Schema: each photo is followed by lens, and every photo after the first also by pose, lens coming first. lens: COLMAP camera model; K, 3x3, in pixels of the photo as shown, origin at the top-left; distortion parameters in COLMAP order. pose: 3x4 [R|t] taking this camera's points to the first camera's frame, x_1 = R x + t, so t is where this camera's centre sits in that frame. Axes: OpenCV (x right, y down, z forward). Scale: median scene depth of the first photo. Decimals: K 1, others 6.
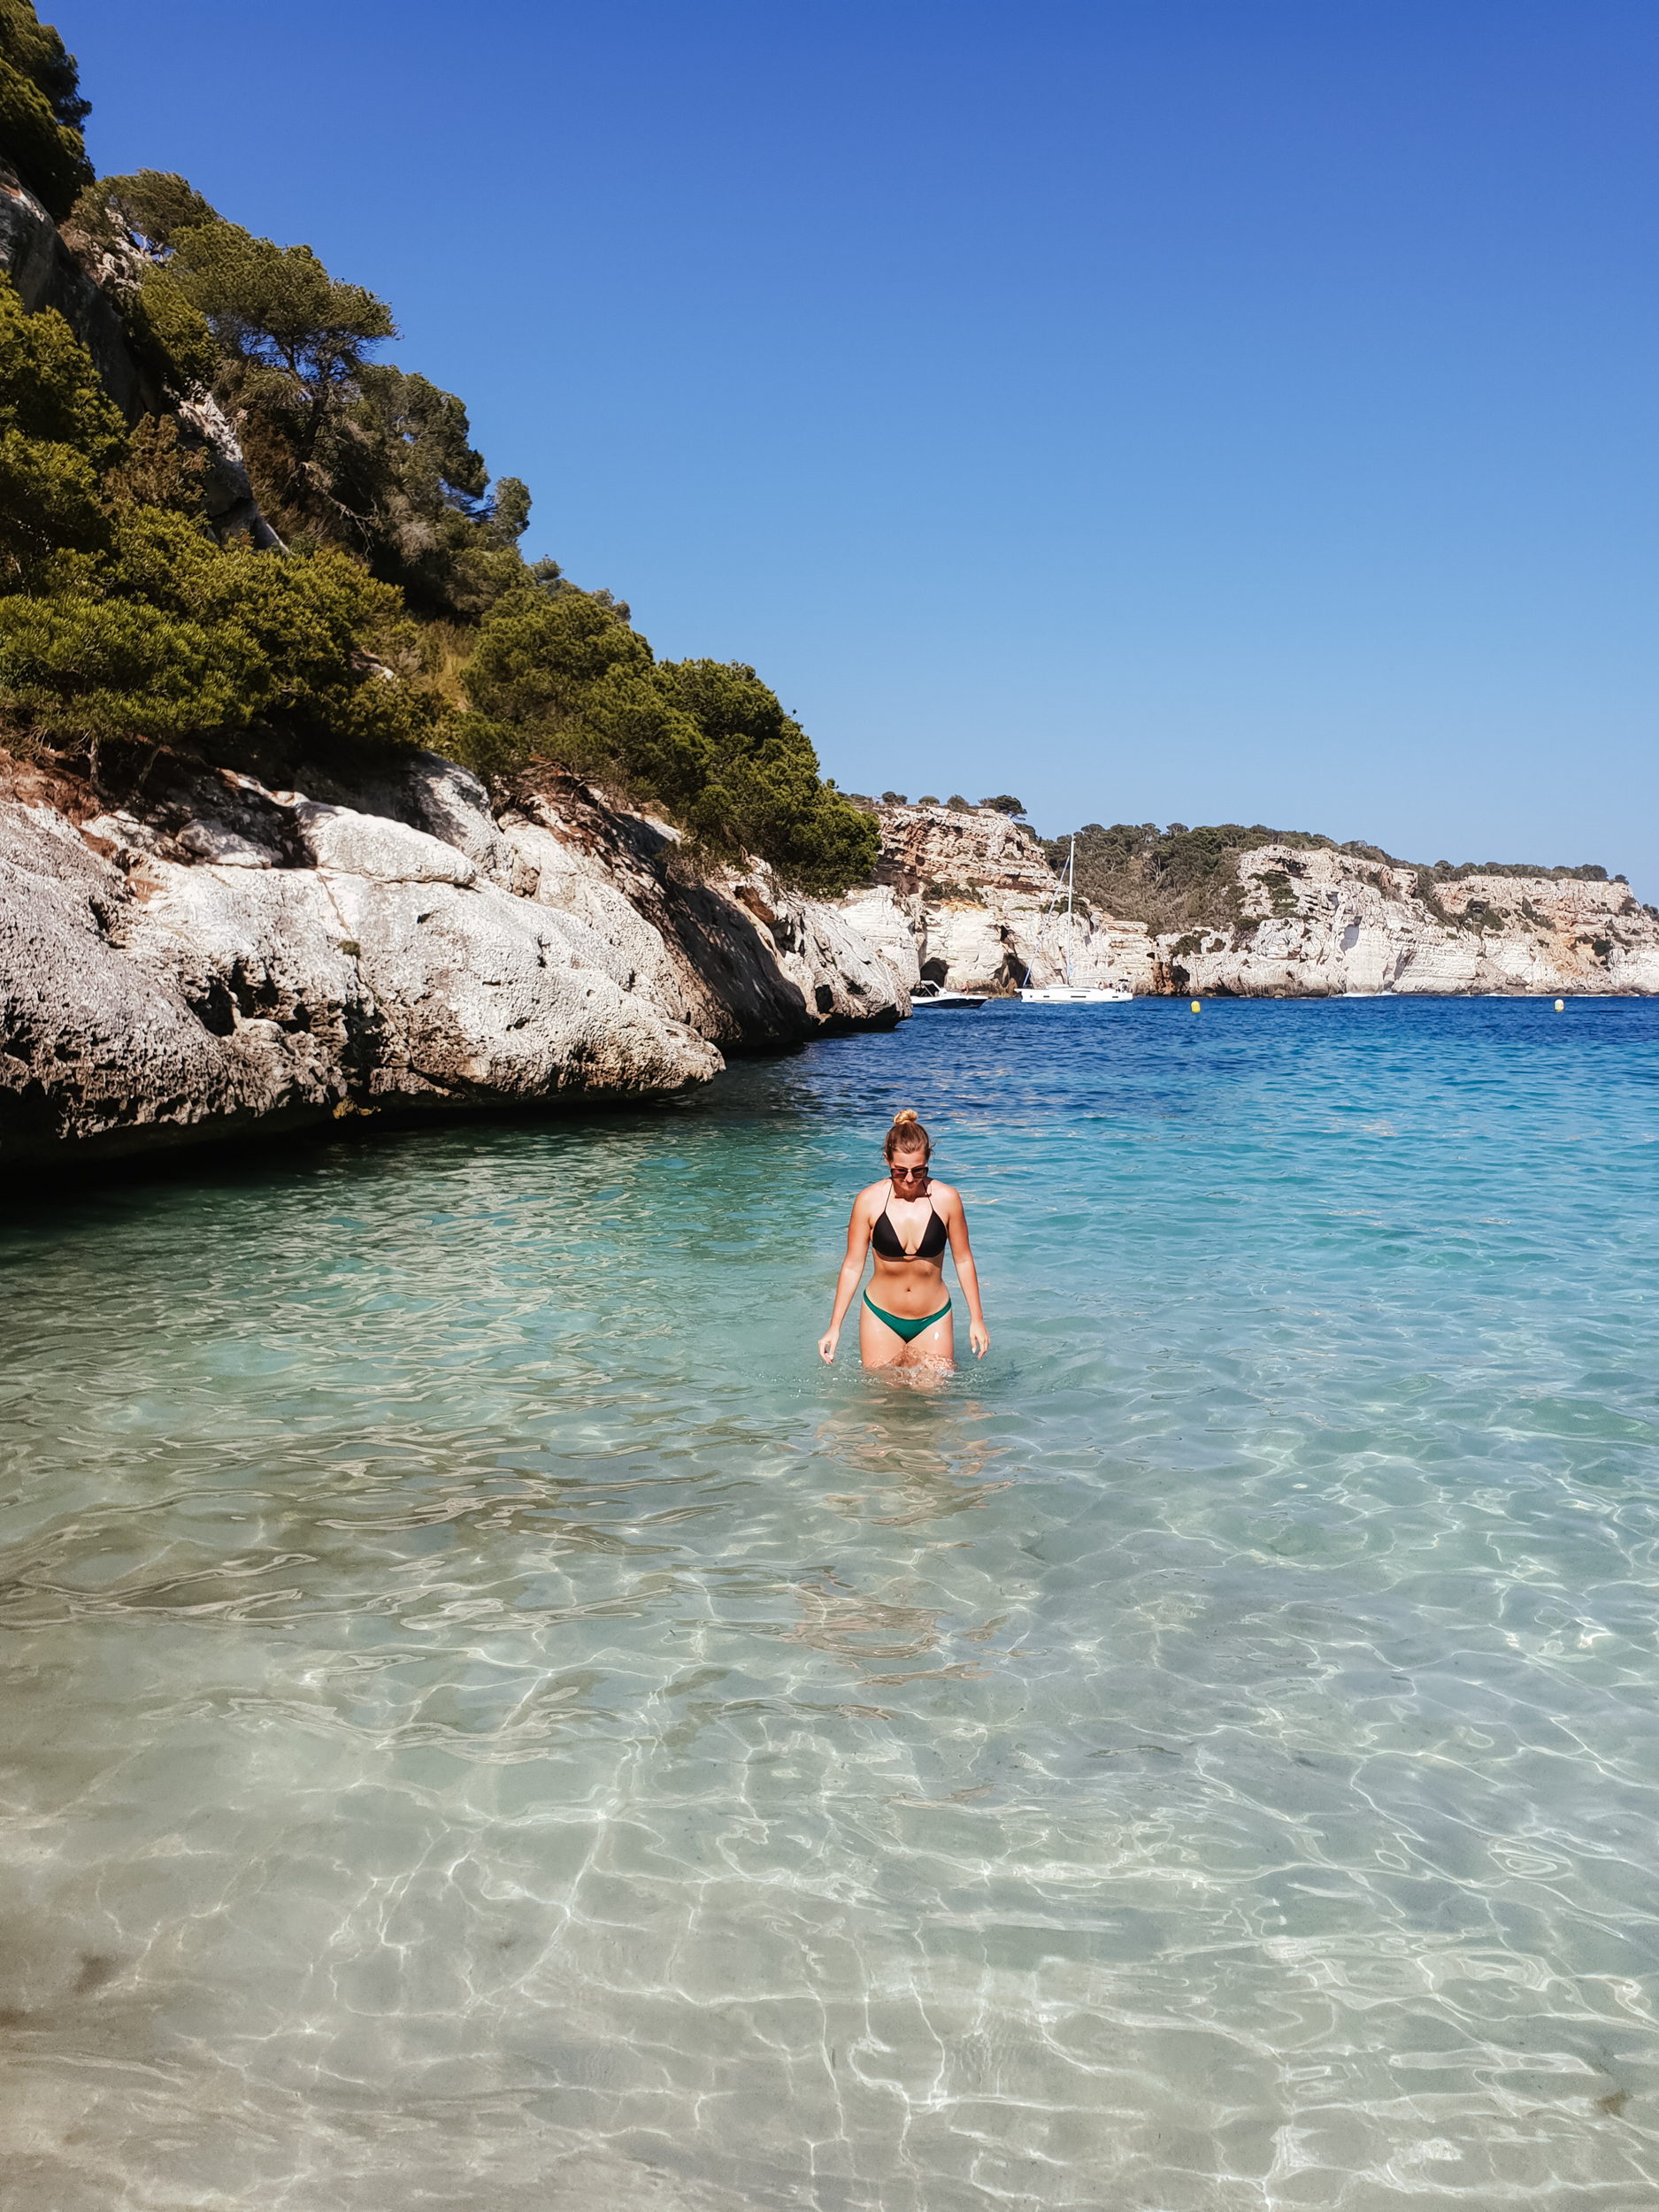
lens RADIAL K [[1656.5, 0, 831.4], [0, 1656.5, 1116.9], [0, 0, 1]] dist [-0.001500, -0.024607]
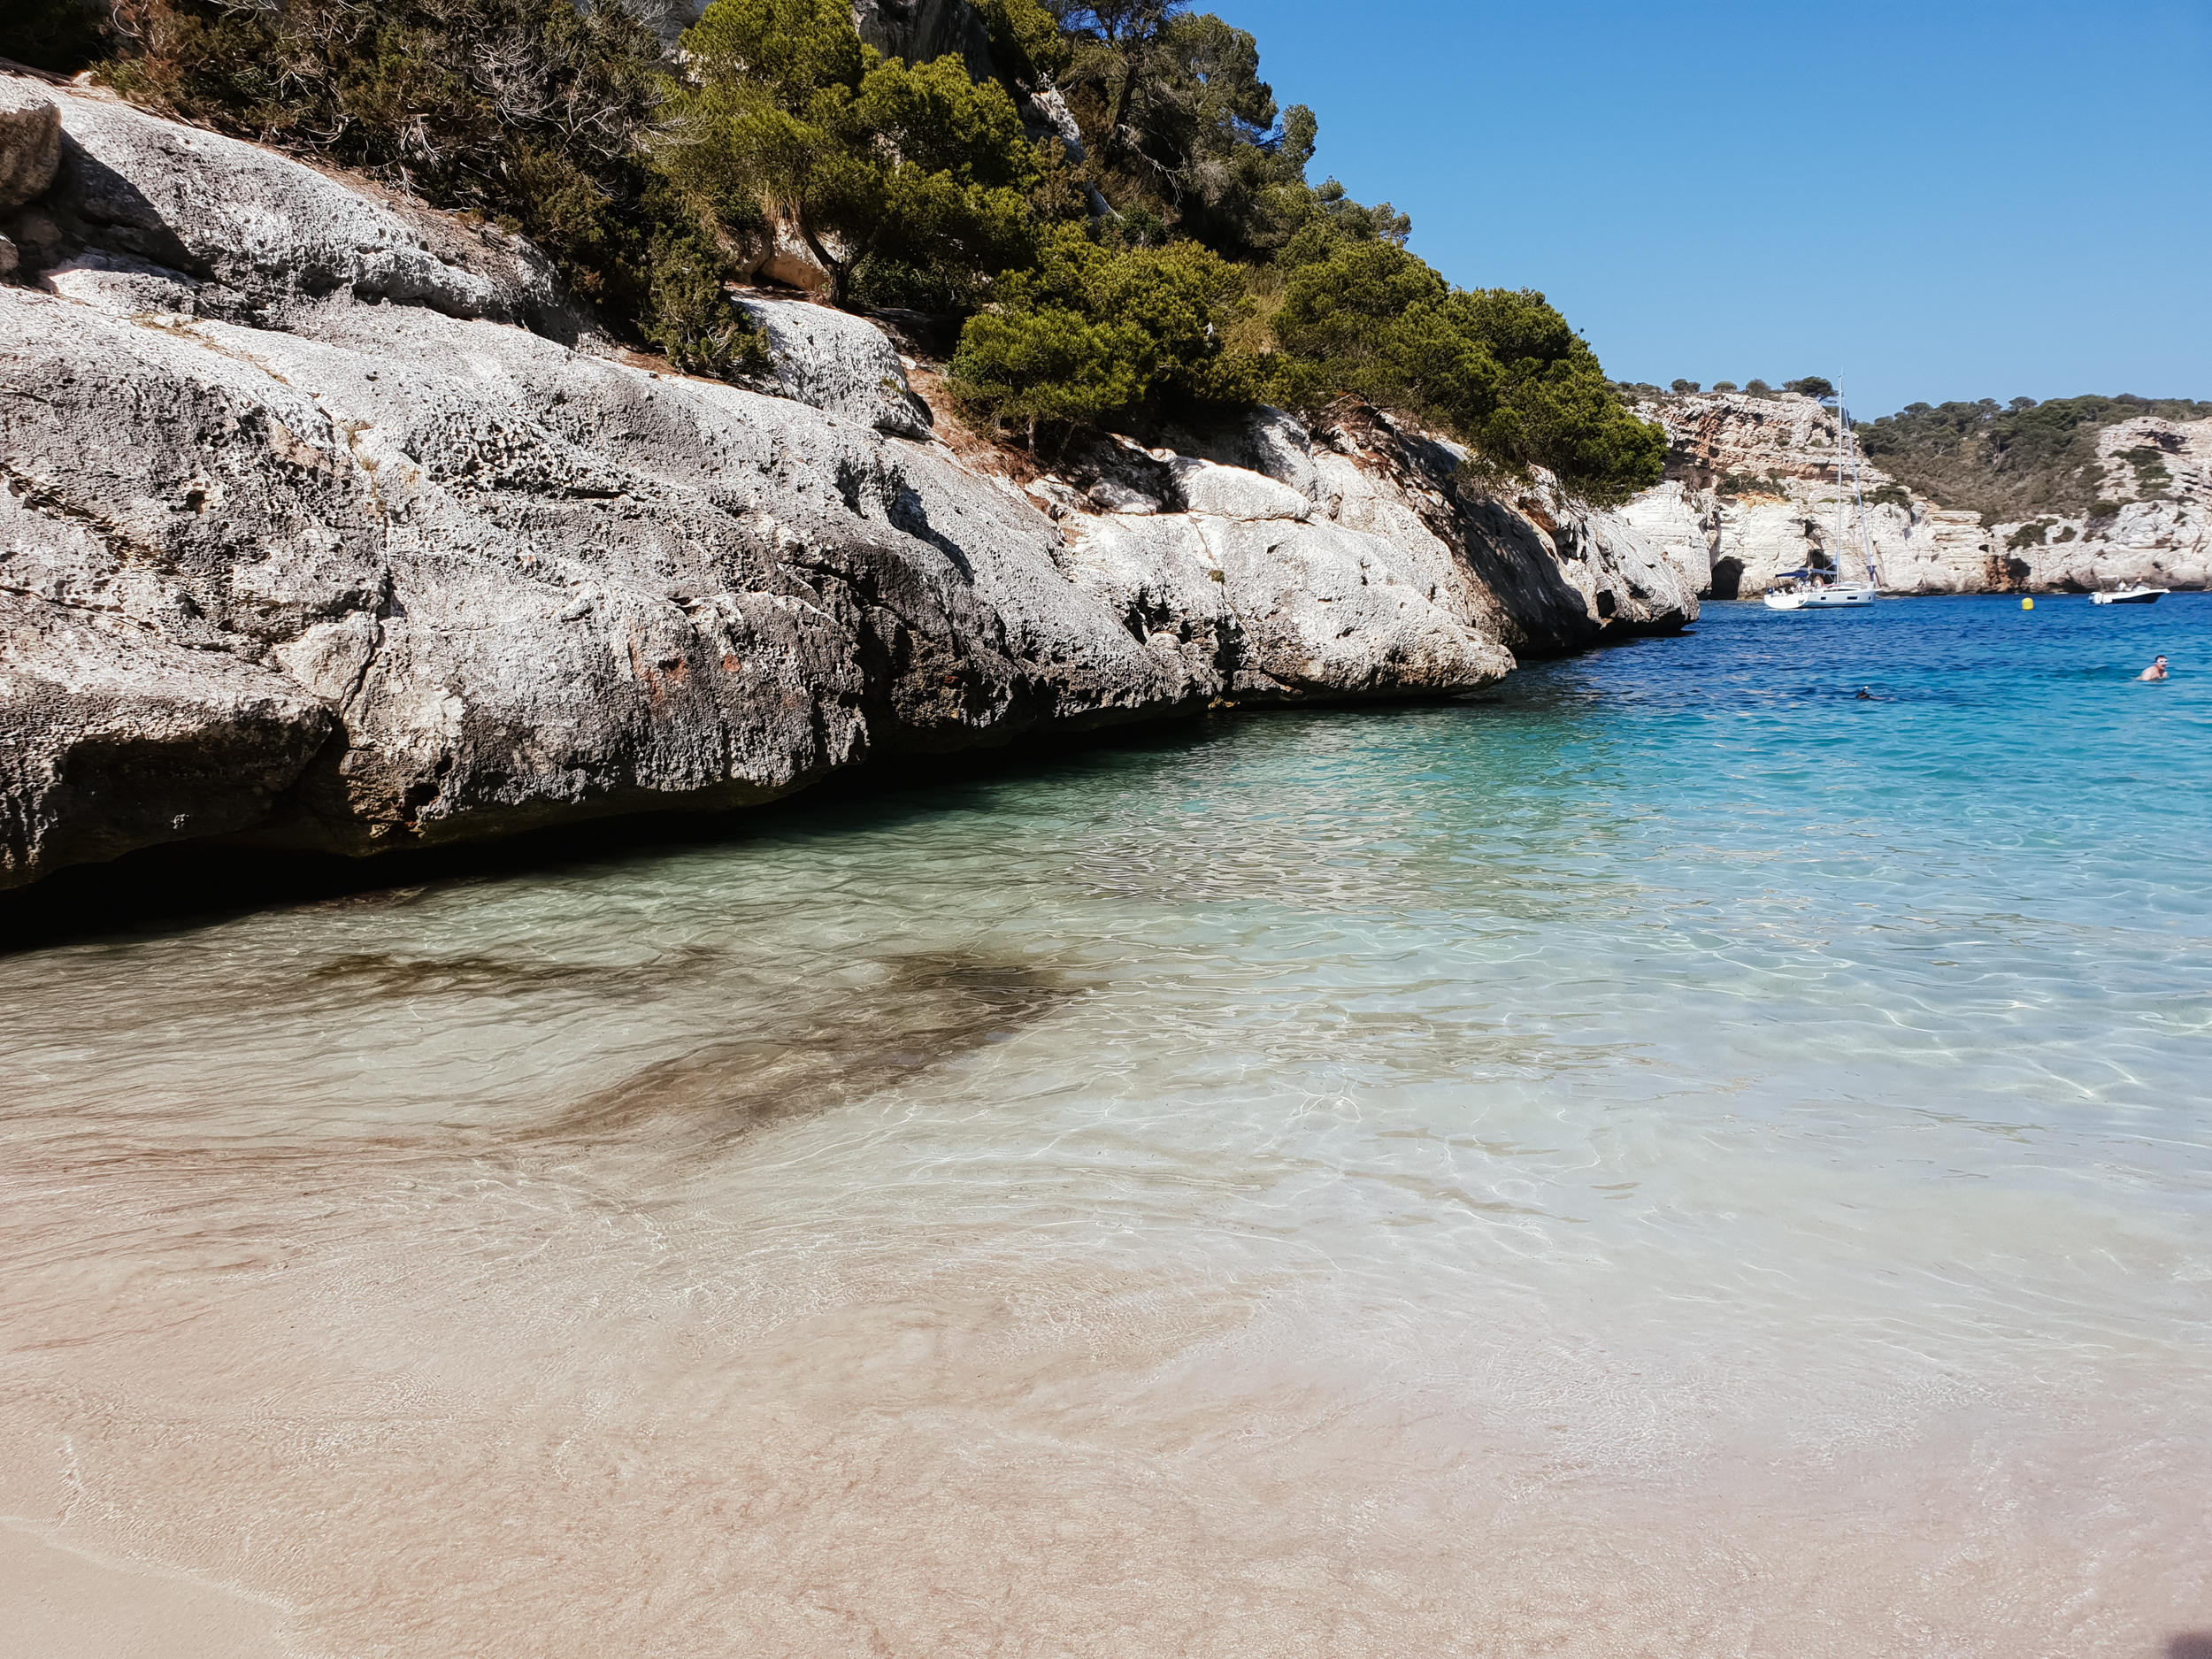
lens RADIAL K [[1656.5, 0, 1094.7], [0, 1656.5, 838.2], [0, 0, 1]] dist [-0.001500, -0.024607]
pose [[0.955322, 0.019935, -0.294894, -0.002034], [-0.000406, 0.997810, 0.066137, 0.007079], [0.295567, -0.063062, 0.953238, -0.115545]]
